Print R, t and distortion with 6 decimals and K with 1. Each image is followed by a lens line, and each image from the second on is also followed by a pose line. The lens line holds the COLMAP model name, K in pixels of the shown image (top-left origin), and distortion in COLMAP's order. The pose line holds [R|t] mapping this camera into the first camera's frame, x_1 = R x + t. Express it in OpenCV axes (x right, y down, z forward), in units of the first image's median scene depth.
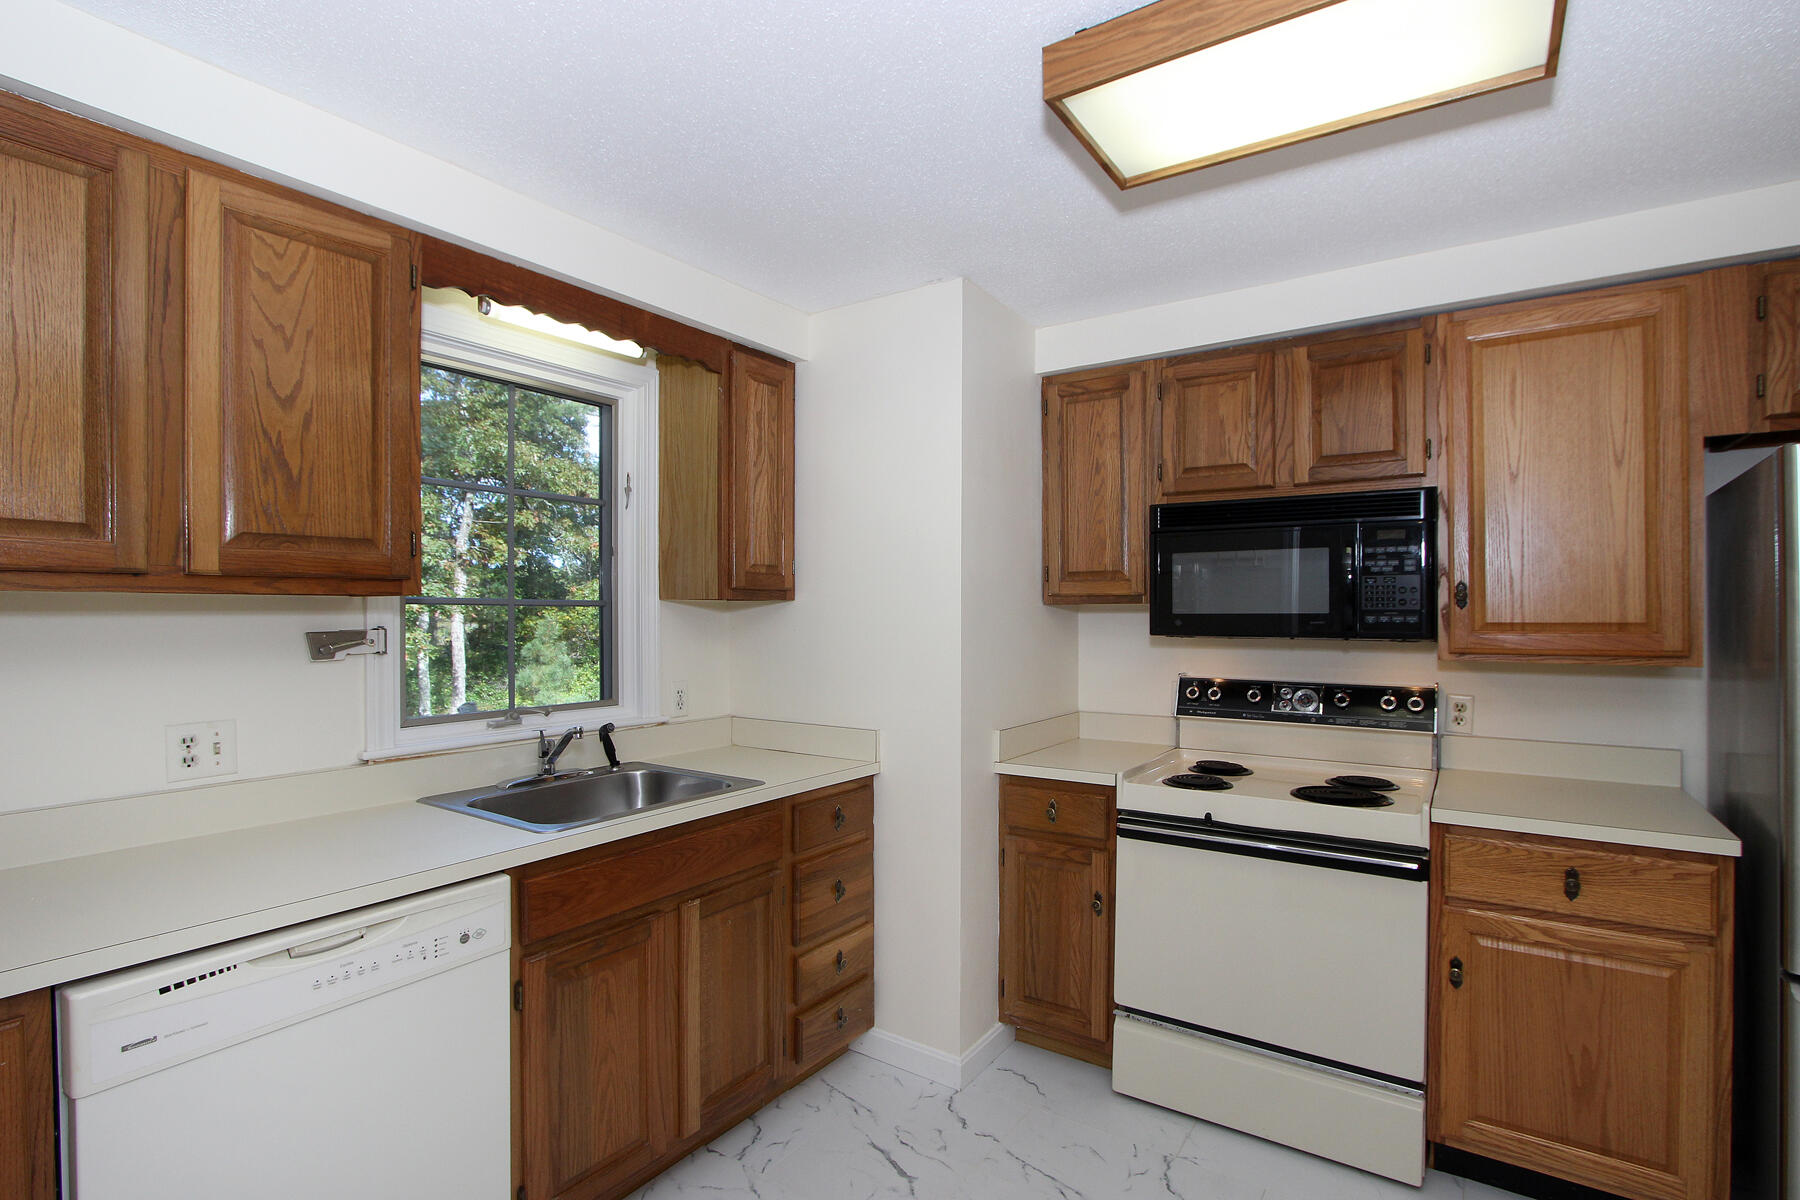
lens RADIAL K [[849.3, 0, 913.0], [0, 849.3, 615.0], [0, 0, 1]] dist [-0.025372, 0.003443]
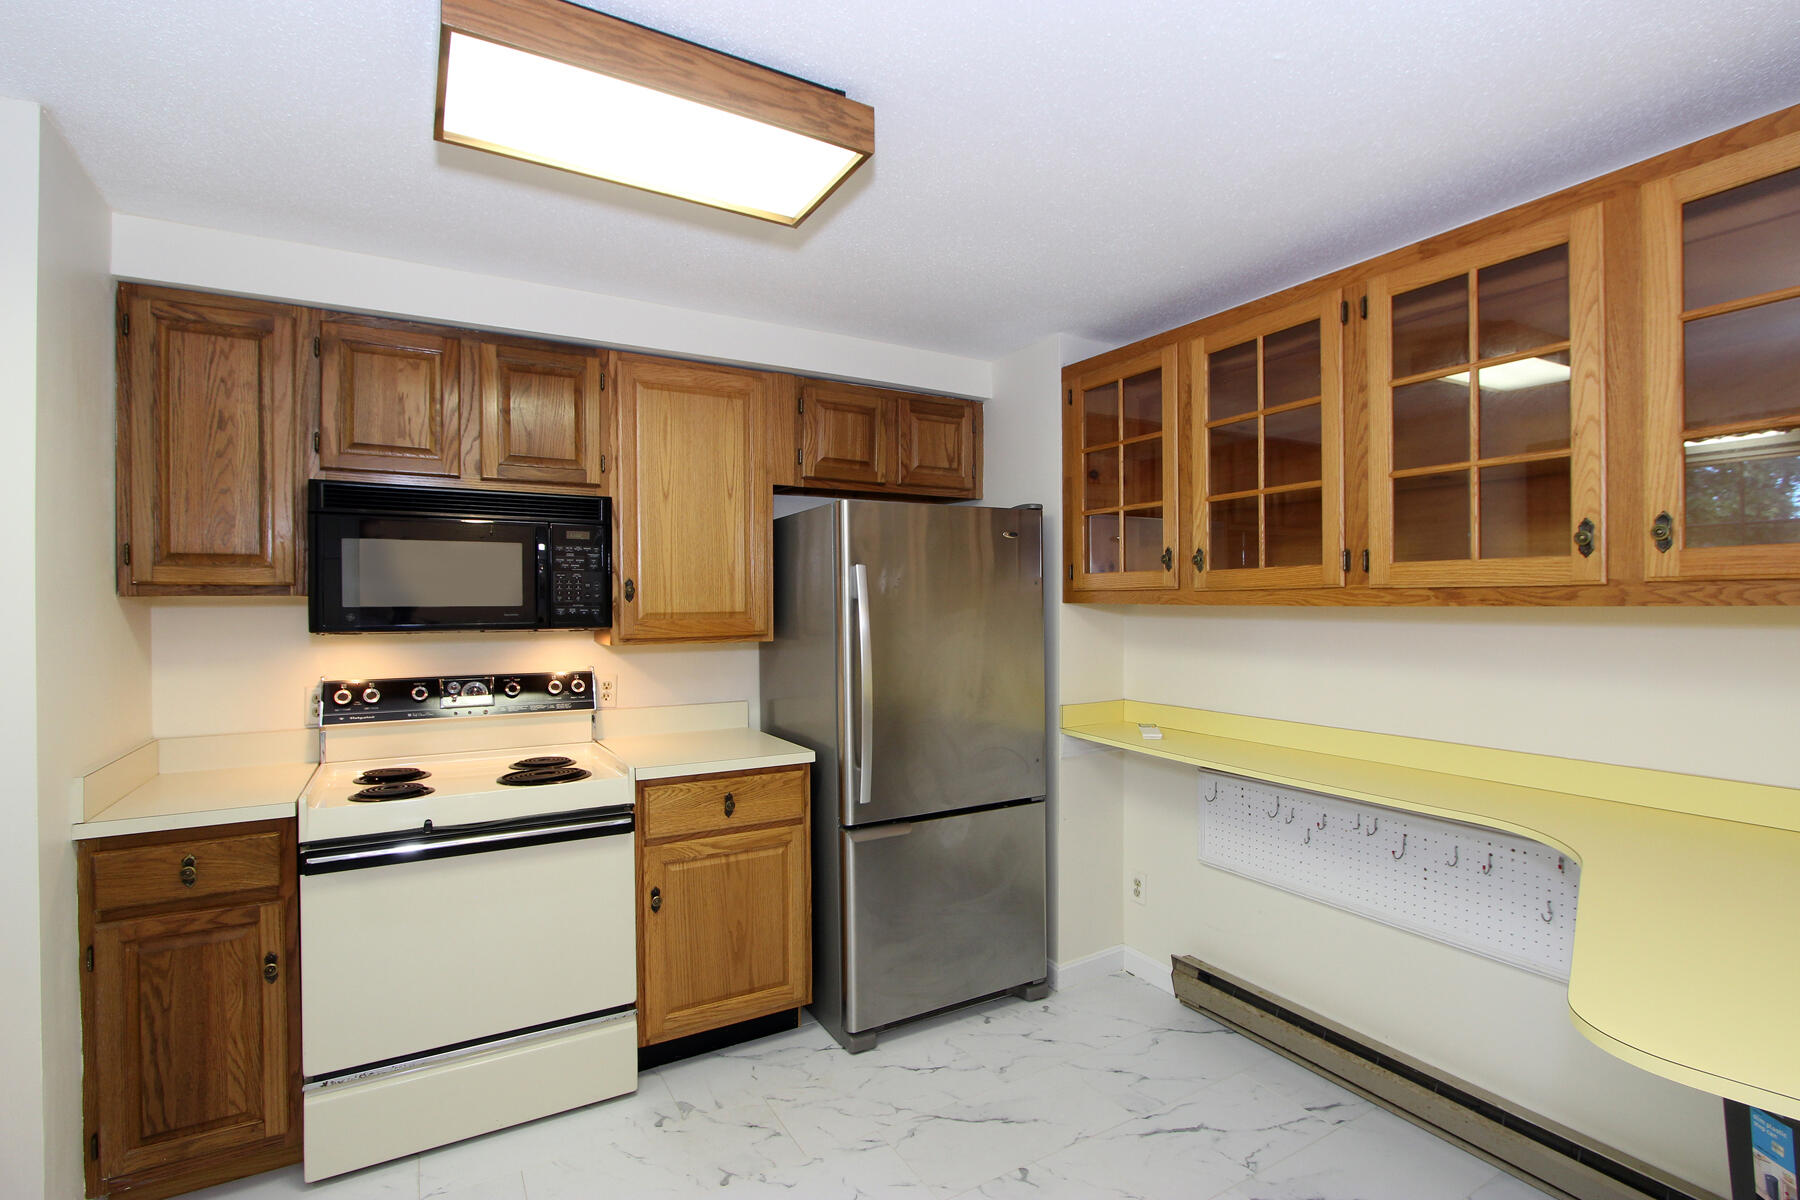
lens RADIAL K [[849.3, 0, 919.5], [0, 849.3, 606.1], [0, 0, 1]] dist [-0.025372, 0.003443]
pose [[0.424077, -0.004286, 0.905616, -0.244933], [0.008375, 0.999965, 0.000811, 0.001459], [-0.905587, 0.007241, 0.424098, 0.104259]]
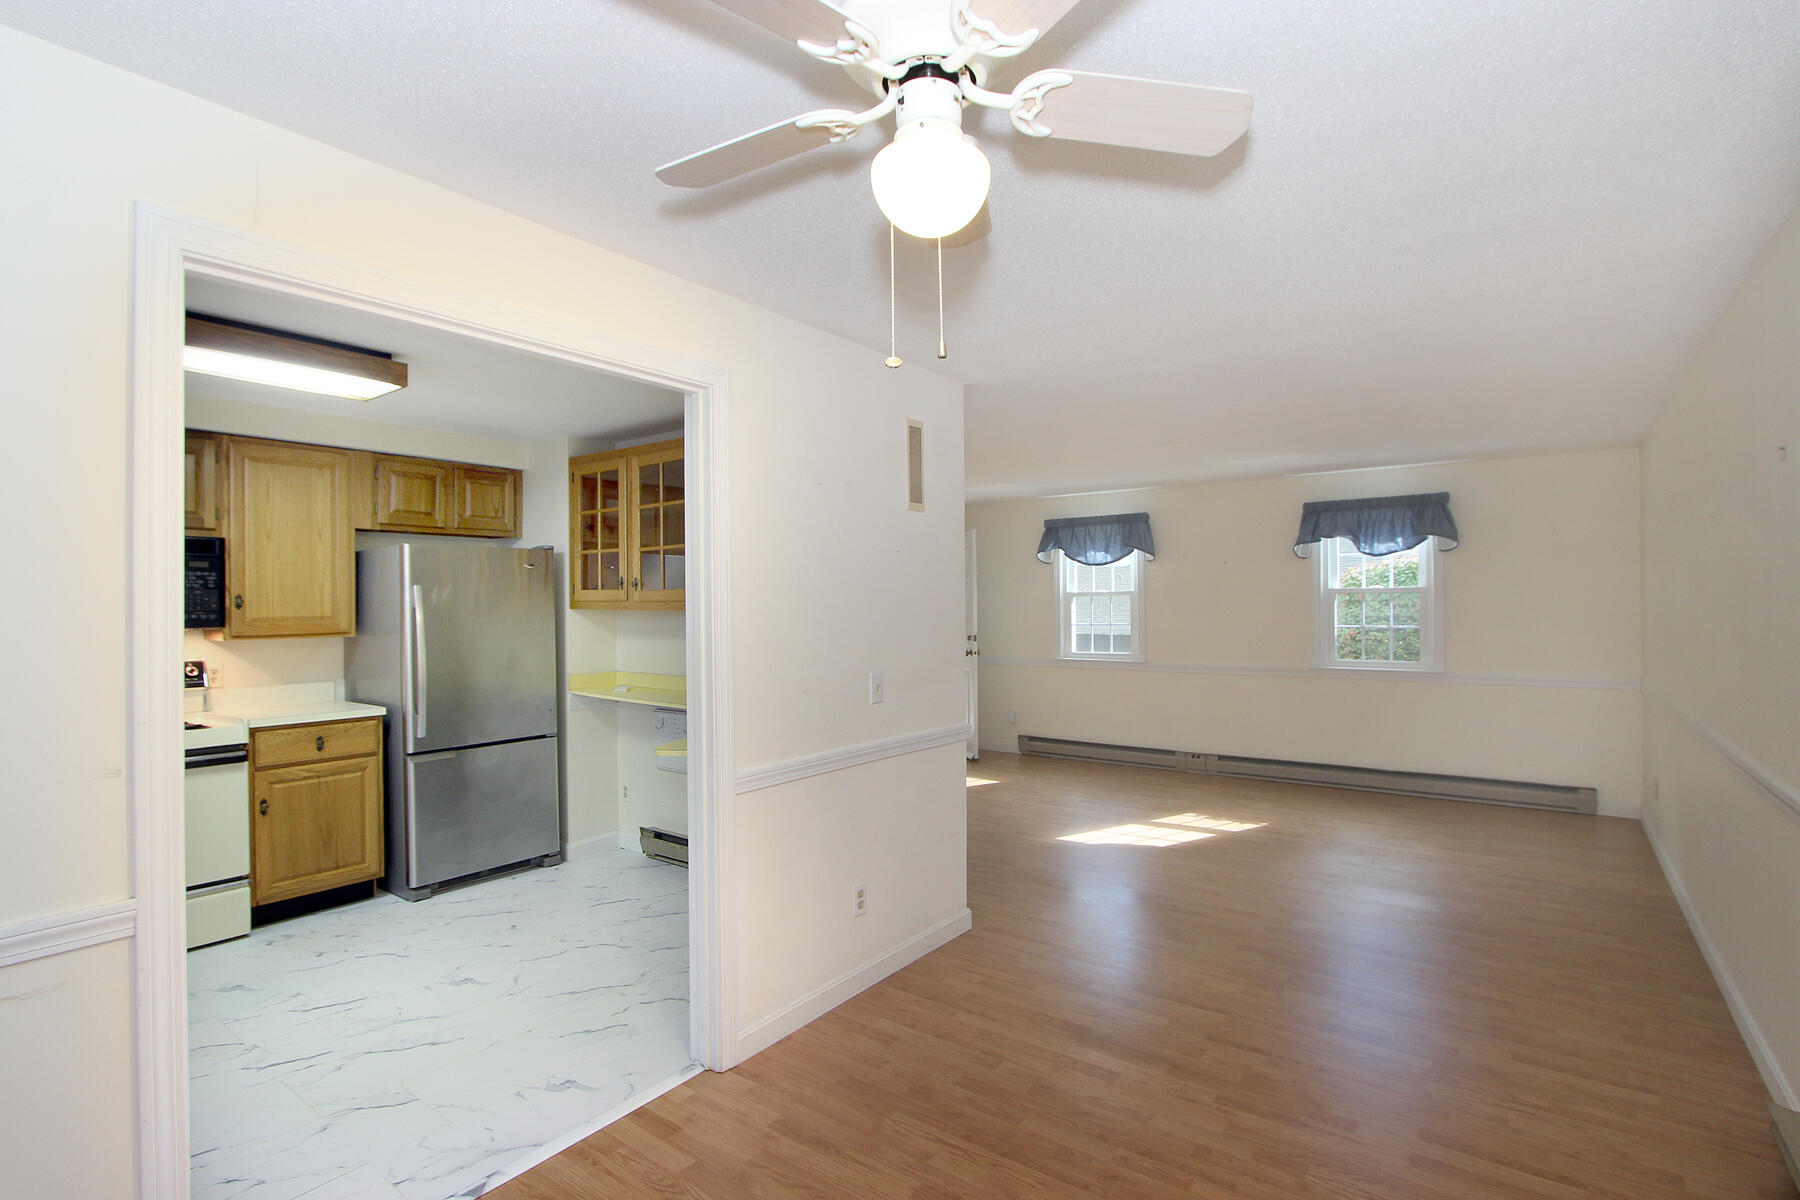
lens RADIAL K [[849.3, 0, 900.6], [0, 849.3, 599.9], [0, 0, 1]] dist [-0.025372, 0.003443]
pose [[0.043743, 0.006891, 0.999019, -0.924296], [0.013965, 0.999874, -0.007508, 0.003588], [-0.998945, 0.014280, 0.043641, -0.396894]]
